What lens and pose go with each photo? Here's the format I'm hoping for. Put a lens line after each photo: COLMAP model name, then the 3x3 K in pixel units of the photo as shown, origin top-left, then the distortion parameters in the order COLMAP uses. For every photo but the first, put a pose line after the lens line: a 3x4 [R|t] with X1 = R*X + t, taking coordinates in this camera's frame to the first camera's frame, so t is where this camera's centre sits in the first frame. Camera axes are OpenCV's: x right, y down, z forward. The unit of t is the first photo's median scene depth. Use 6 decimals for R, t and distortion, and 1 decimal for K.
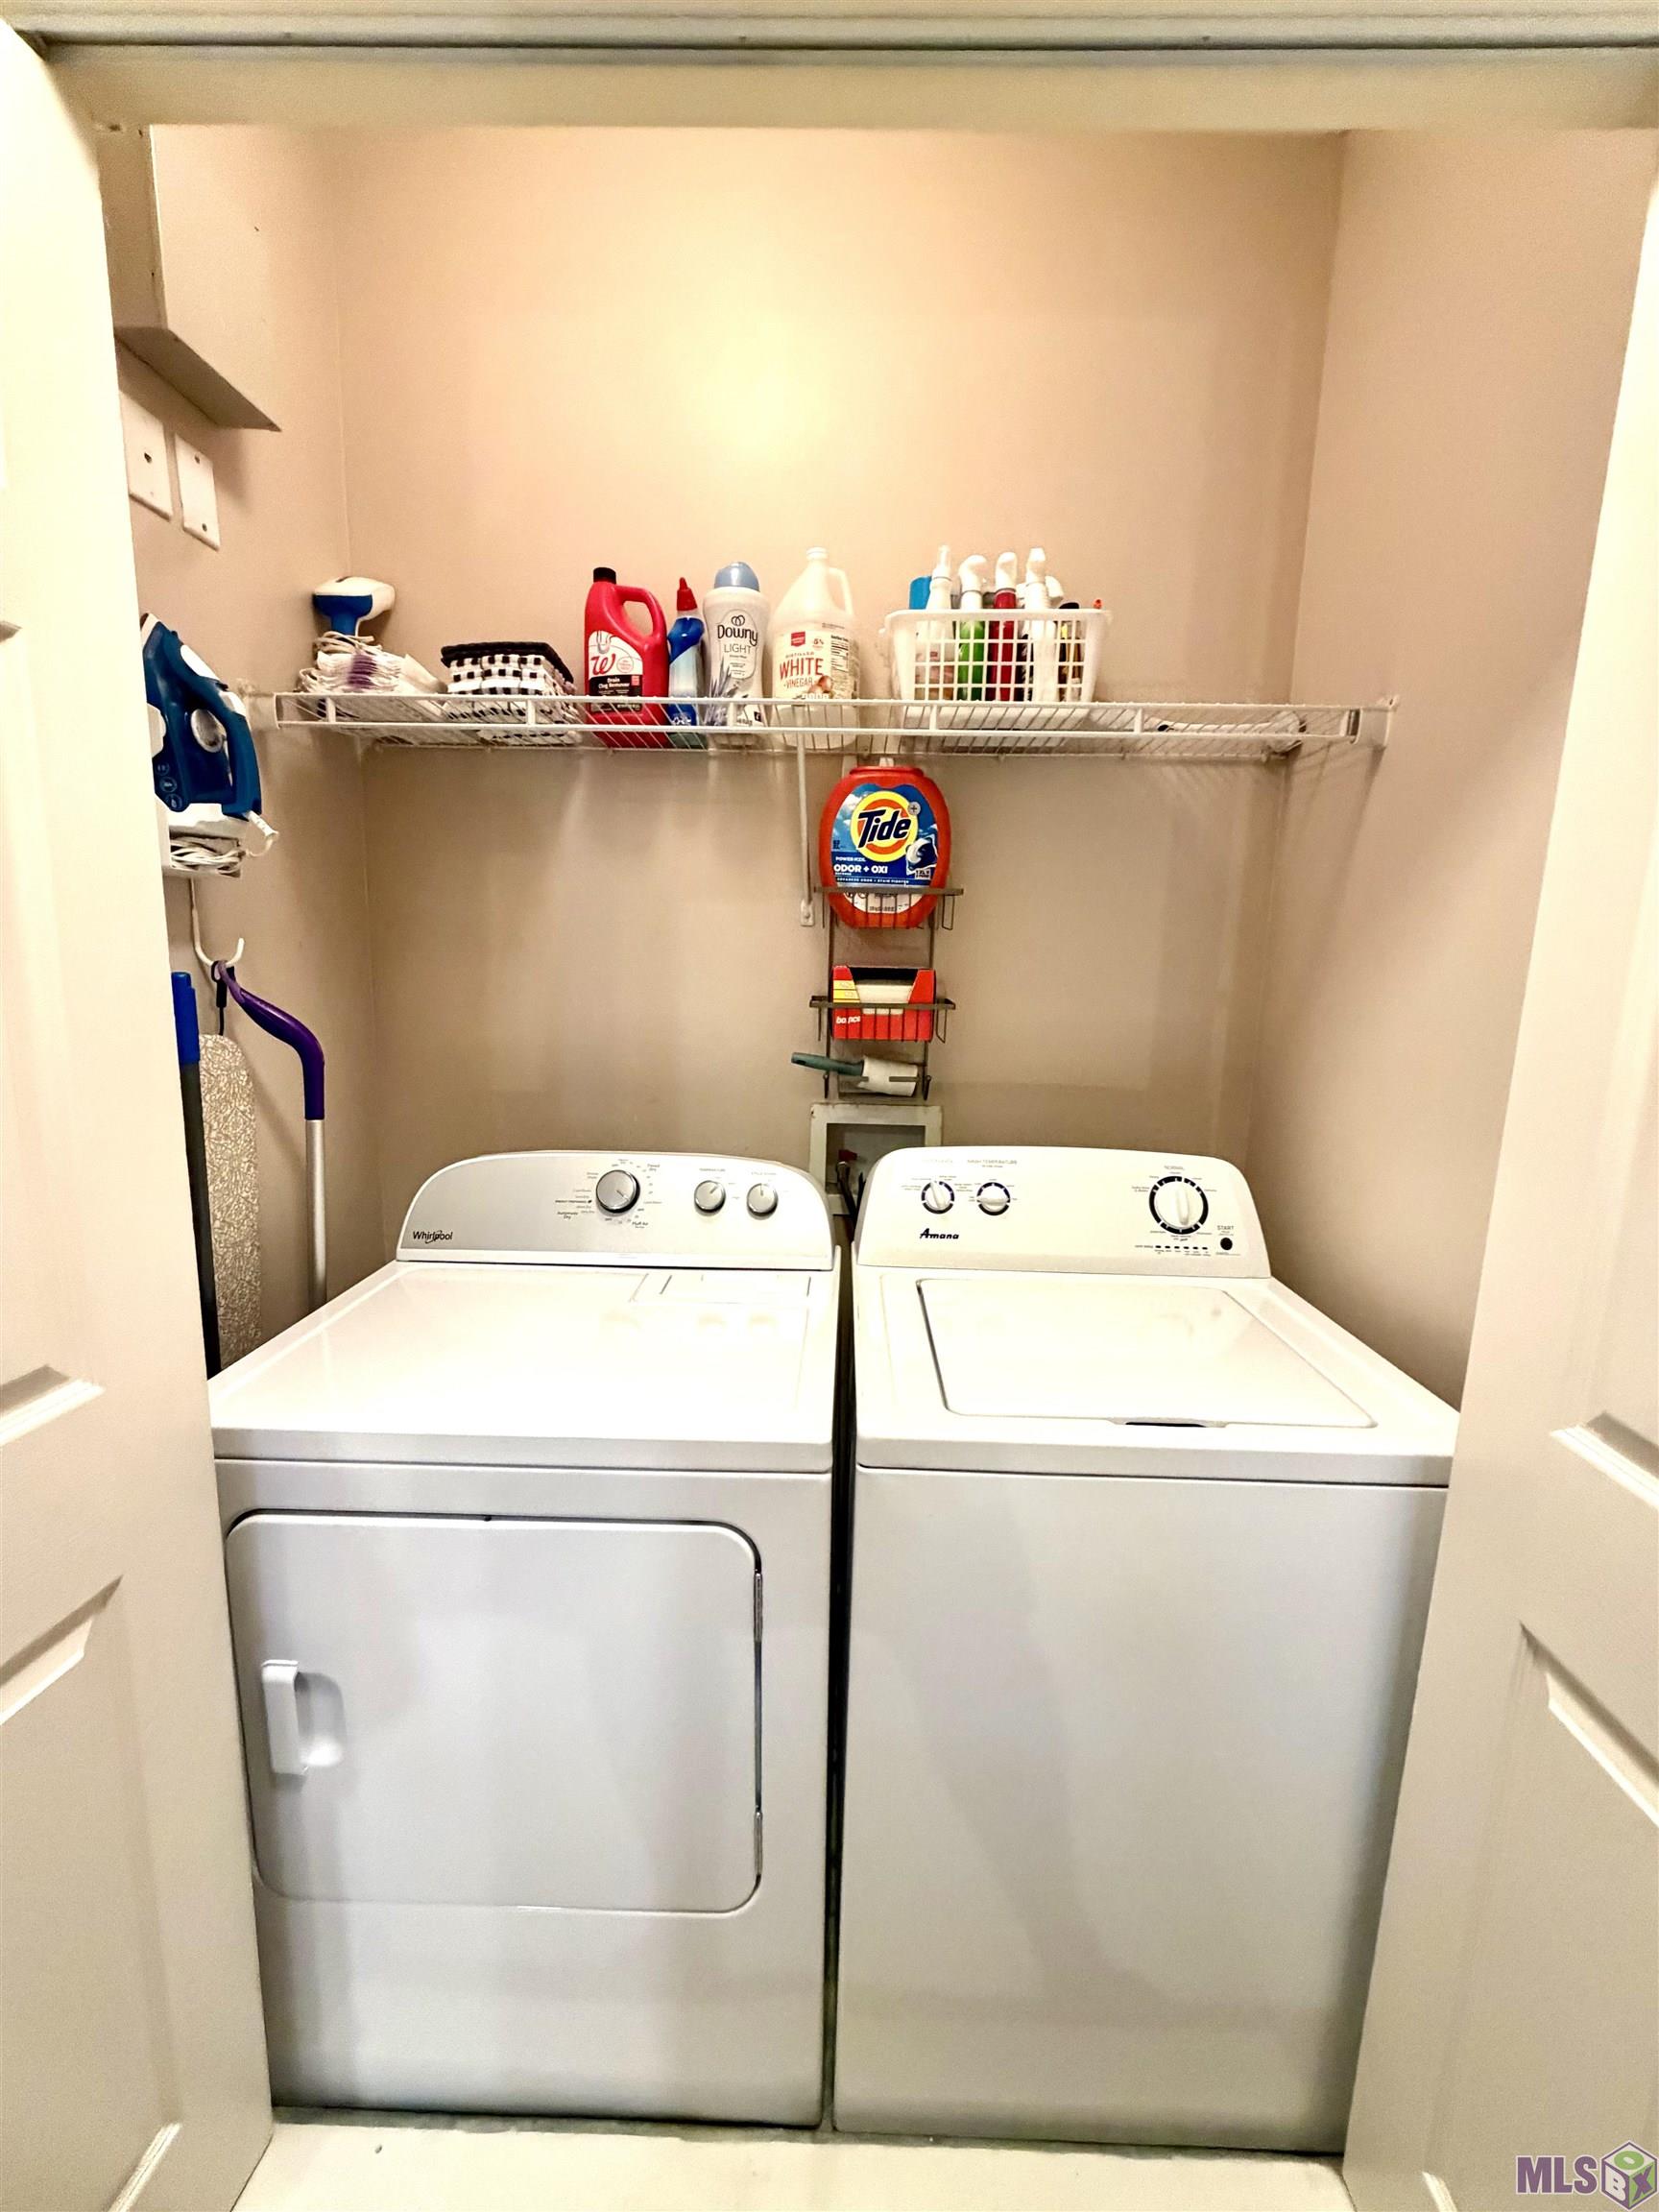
lens RADIAL K [[884.2, 0, 831.4], [0, 884.2, 1096.4], [0, 0, 1]] dist [-0.001449, -0.000040]
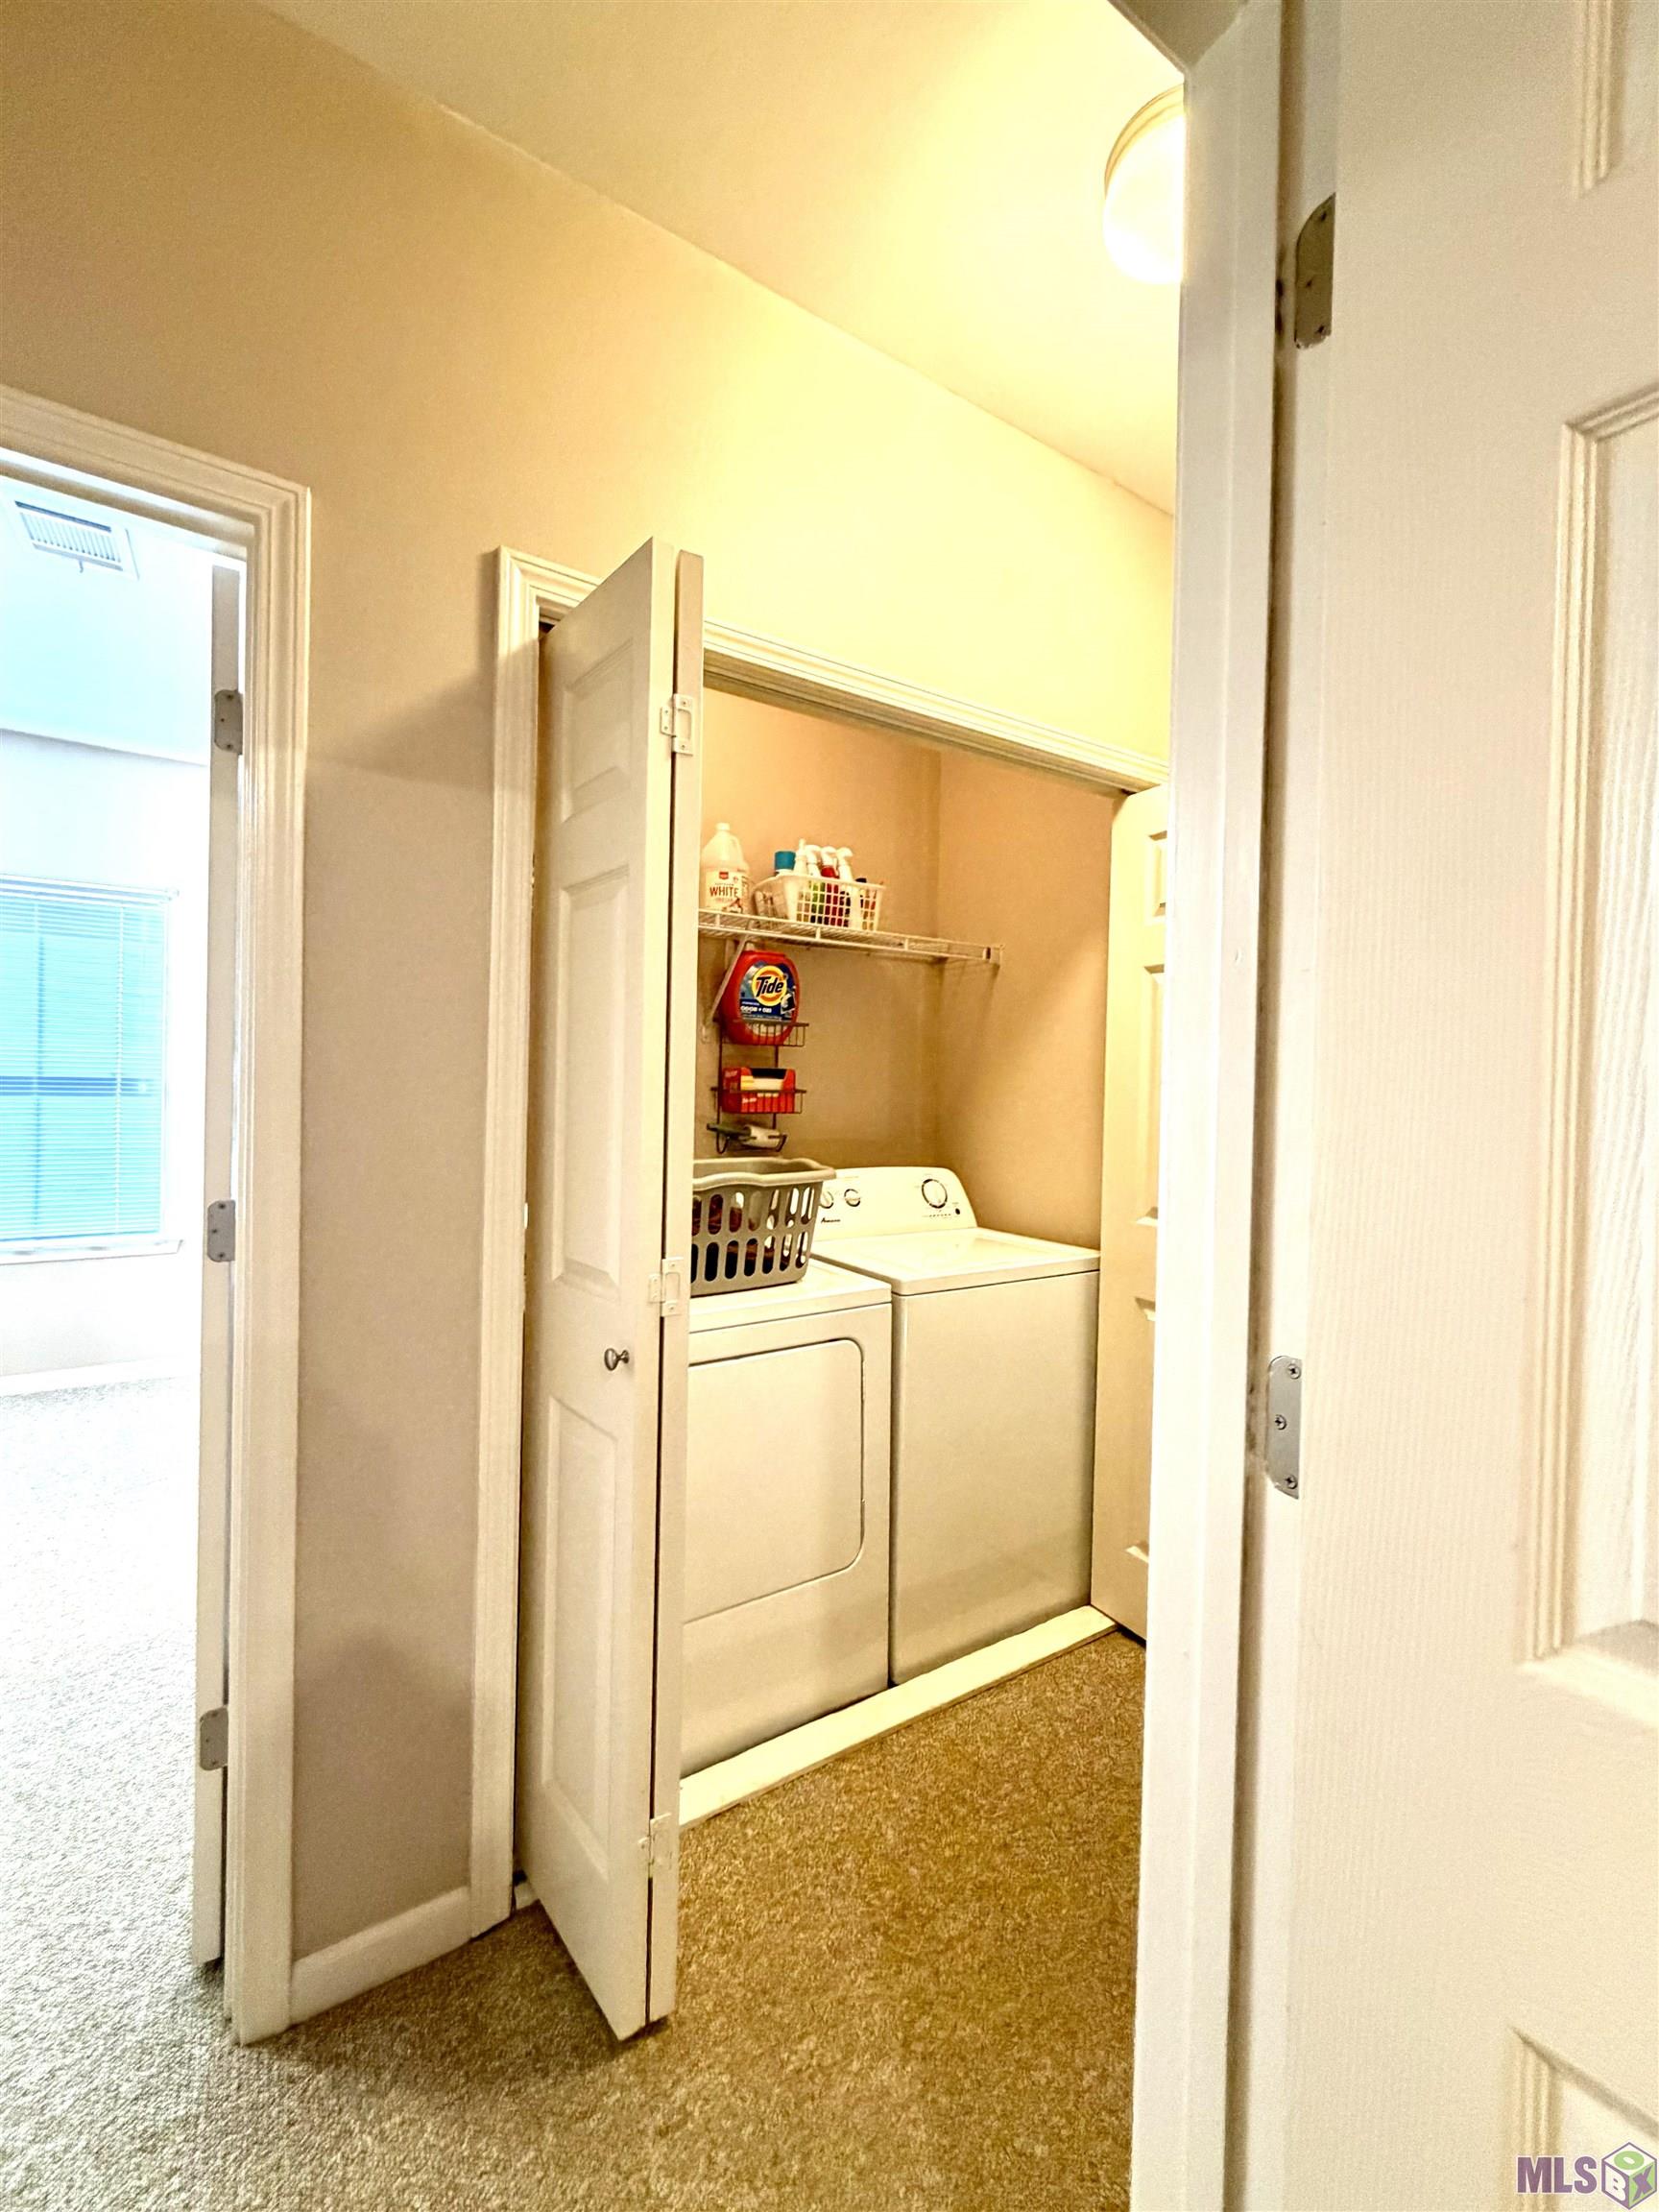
lens RADIAL K [[892.1, 0, 831.7], [0, 892.1, 1101.8], [0, 0, 1]] dist [0.001053, 0.000094]
pose [[0.834649, -0.012008, 0.550651, -0.786644], [0.091844, 0.988799, -0.117649, 0.127016], [-0.543070, 0.148769, 0.826403, -0.445163]]
